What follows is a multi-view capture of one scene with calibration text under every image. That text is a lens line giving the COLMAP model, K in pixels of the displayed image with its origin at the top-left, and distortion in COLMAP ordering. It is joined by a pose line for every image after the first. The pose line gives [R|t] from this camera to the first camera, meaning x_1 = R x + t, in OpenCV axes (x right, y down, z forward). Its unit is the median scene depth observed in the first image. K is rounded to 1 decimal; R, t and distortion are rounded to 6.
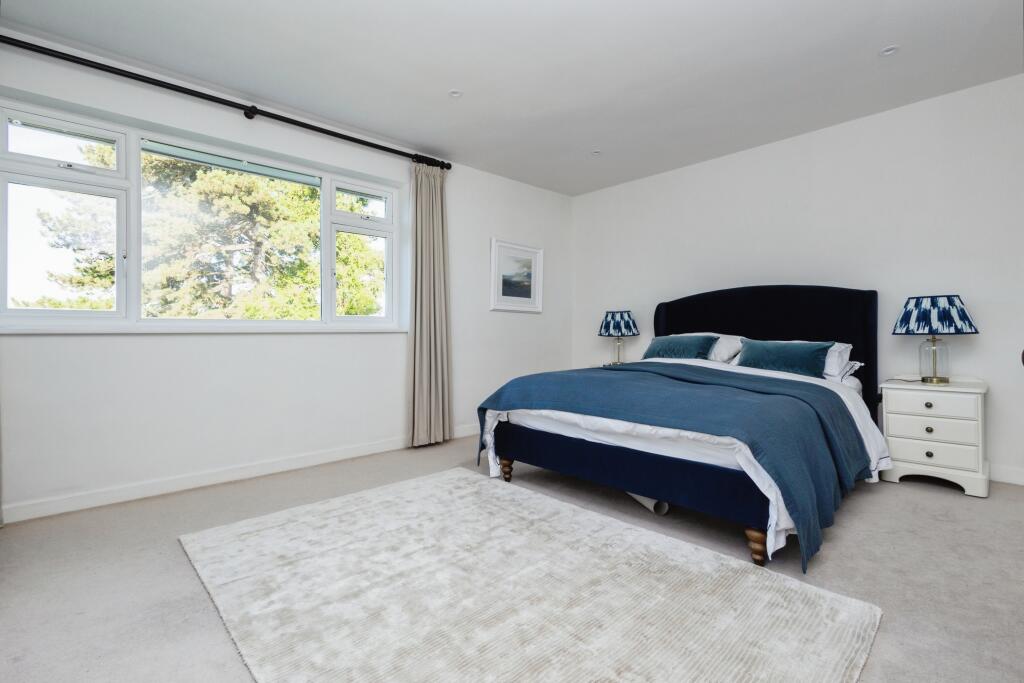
lens RADIAL K [[475.3, 0, 517.3], [0, 475.3, 338.8], [0, 0, 1]] dist [0.004524, -0.000806]
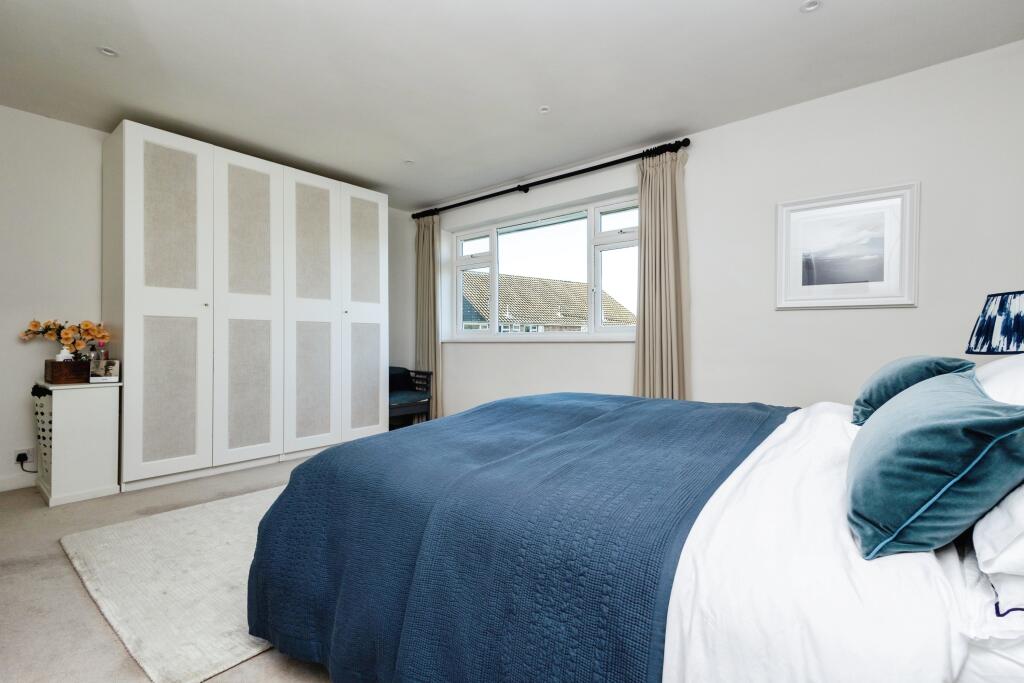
lens RADIAL K [[475.3, 0, 518.9], [0, 475.3, 336.7], [0, 0, 1]] dist [0.004524, -0.000806]
pose [[0.110888, -0.005548, -0.993817, 0.674022], [-0.013881, 0.999878, -0.007130, -0.013297], [0.993736, 0.014586, 0.110797, 0.646723]]
